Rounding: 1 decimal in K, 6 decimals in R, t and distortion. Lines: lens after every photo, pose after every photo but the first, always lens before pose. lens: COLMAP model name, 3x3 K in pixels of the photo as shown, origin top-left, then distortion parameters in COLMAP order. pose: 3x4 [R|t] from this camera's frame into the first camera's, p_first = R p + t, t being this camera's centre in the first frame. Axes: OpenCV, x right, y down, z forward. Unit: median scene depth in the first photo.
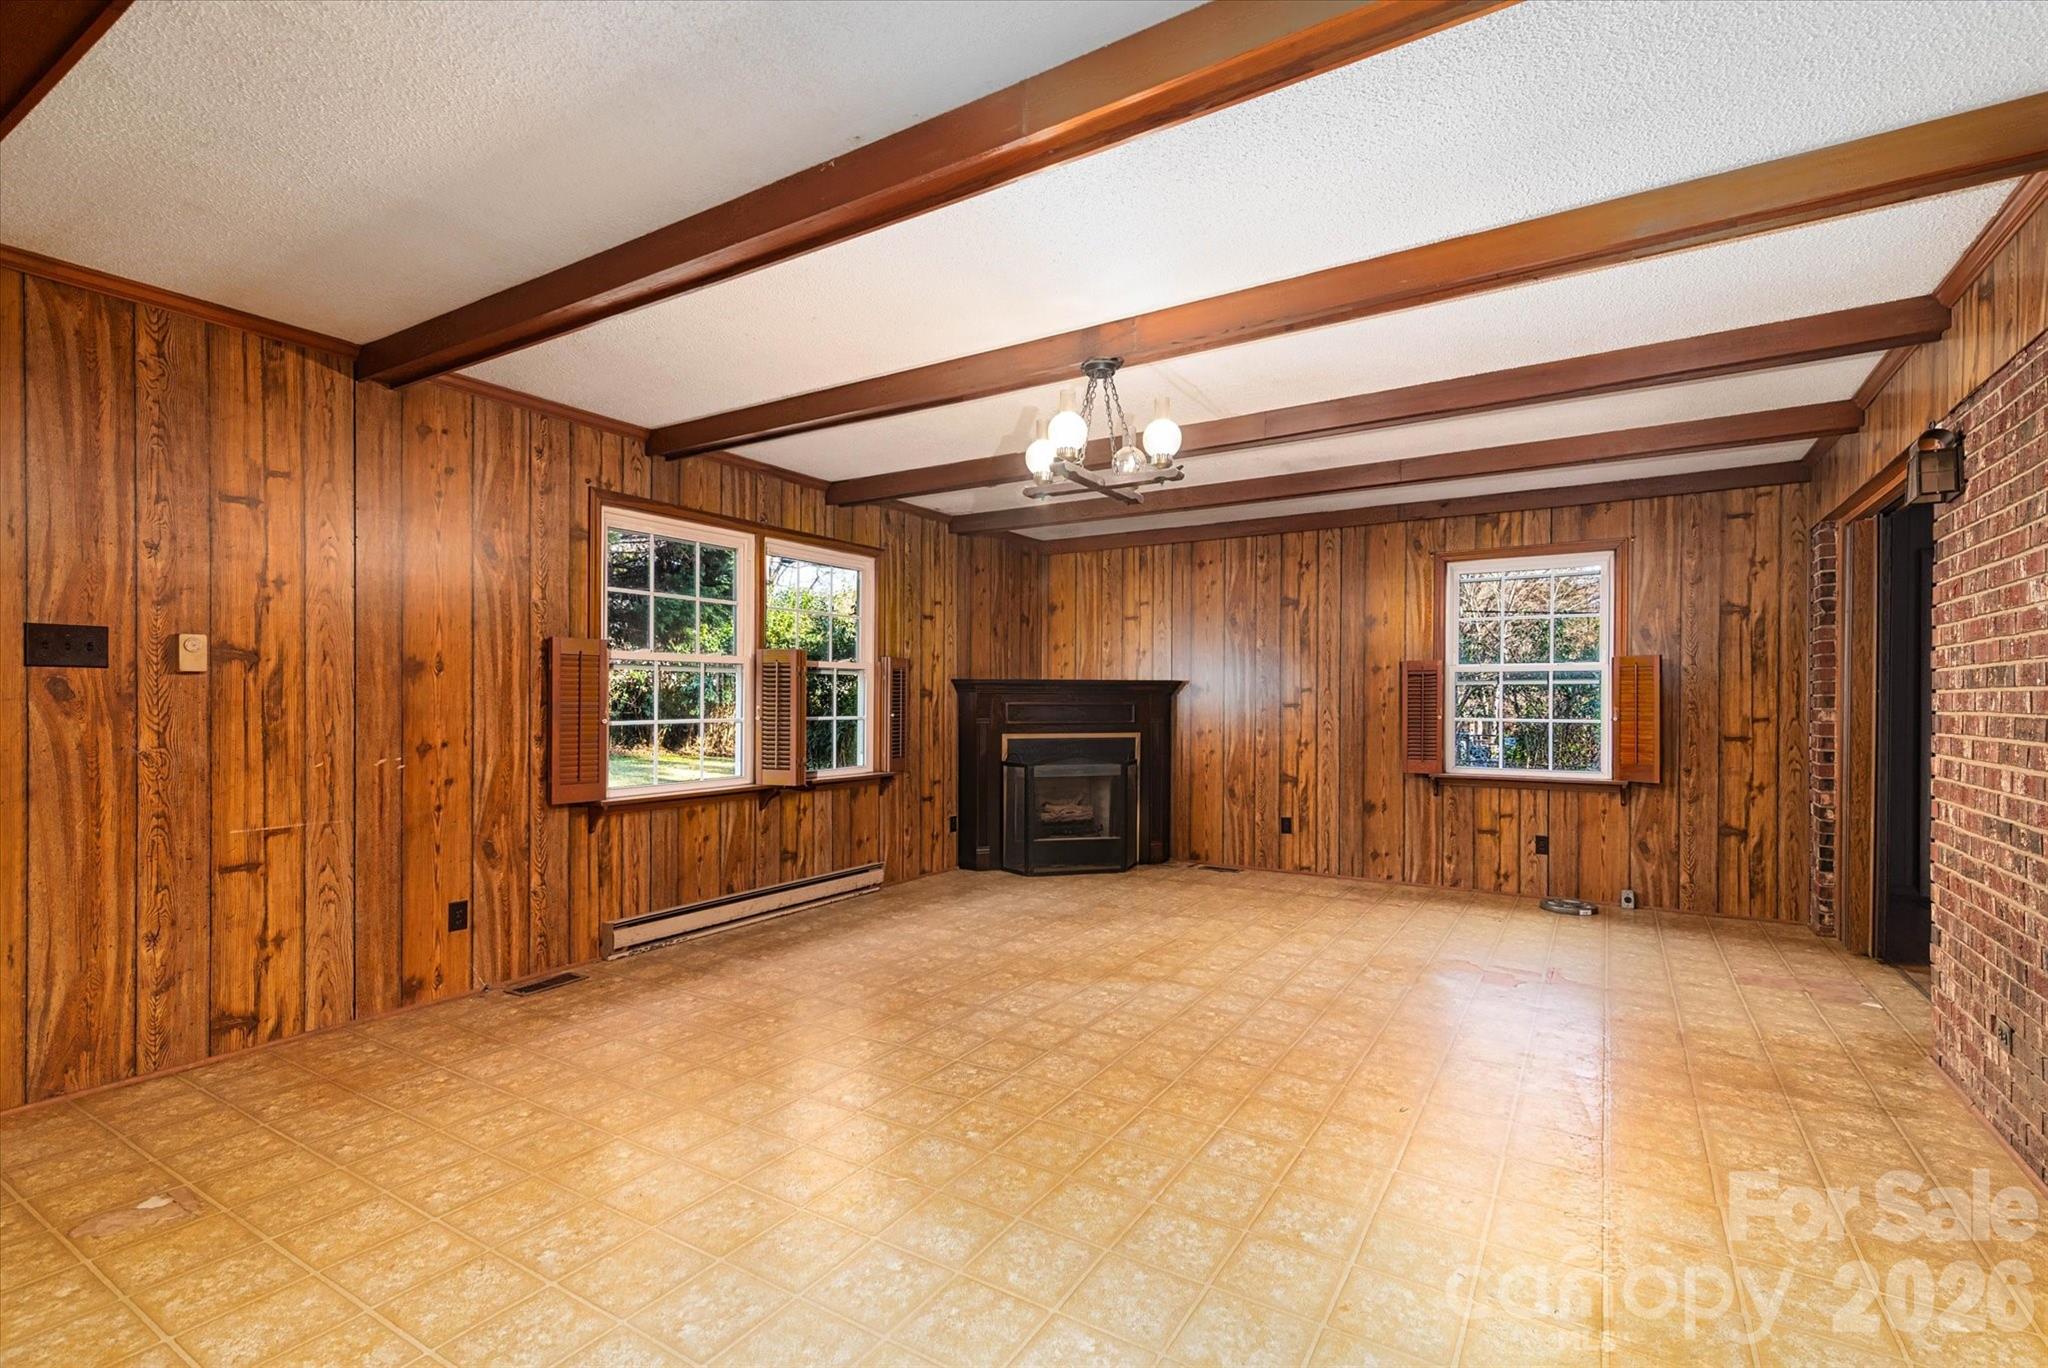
lens RADIAL K [[942.1, 0, 1040.0], [0, 942.1, 698.6], [0, 0, 1]] dist [0.011455, 0.000131]
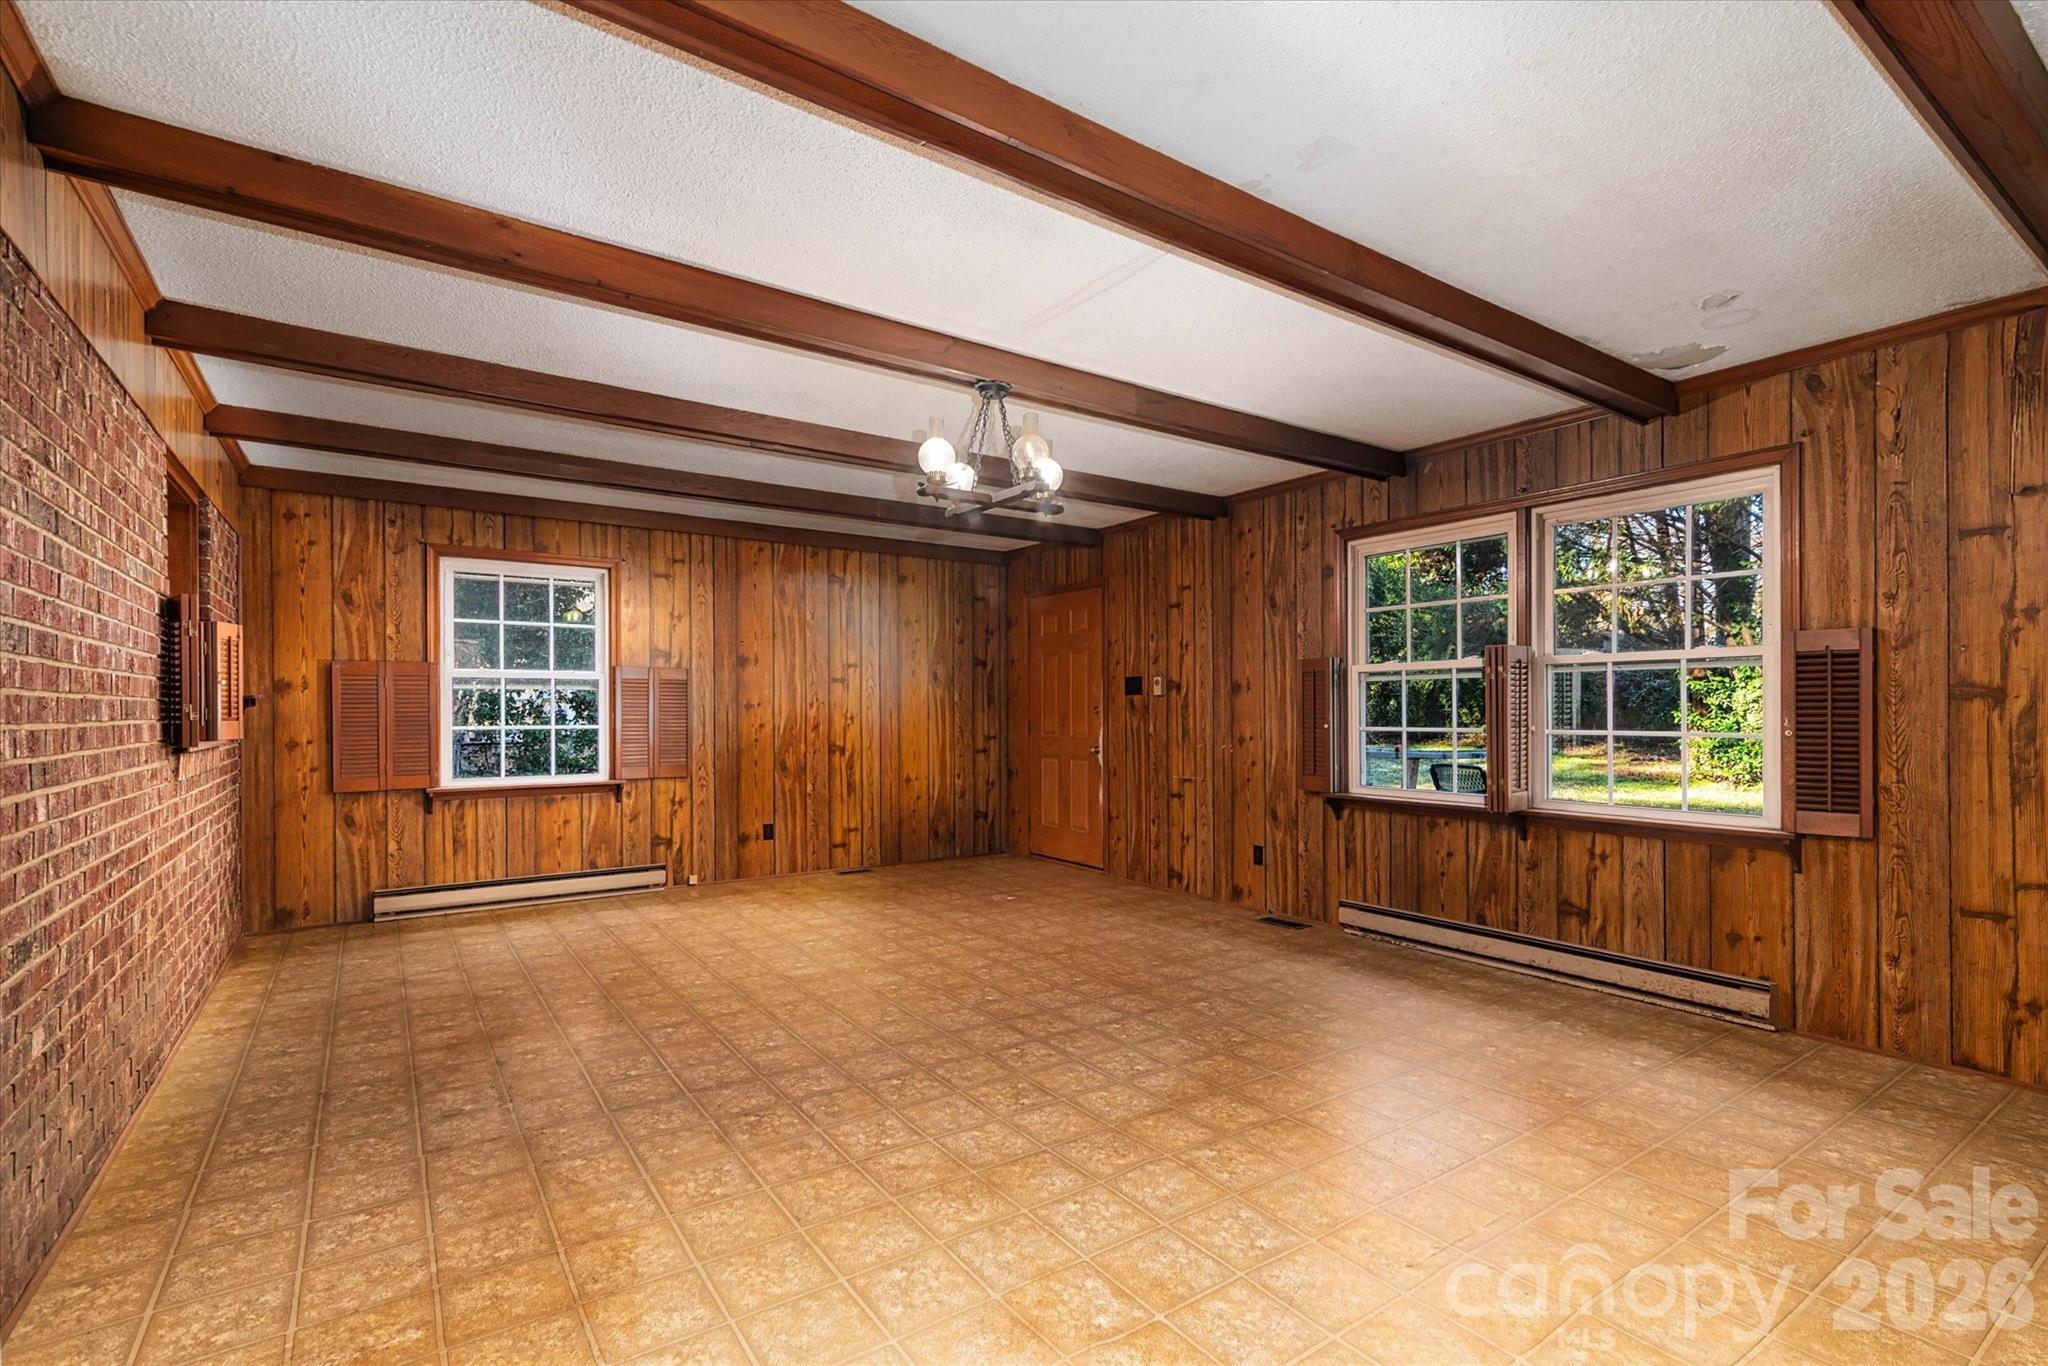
lens RADIAL K [[942.1, 0, 1044.7], [0, 942.1, 680.2], [0, 0, 1]] dist [0.011455, 0.000131]
pose [[-0.411446, -0.046246, -0.910260, 0.817709], [-0.011974, 0.998900, -0.045338, 0.027237], [0.911355, -0.007755, -0.411548, 1.236162]]
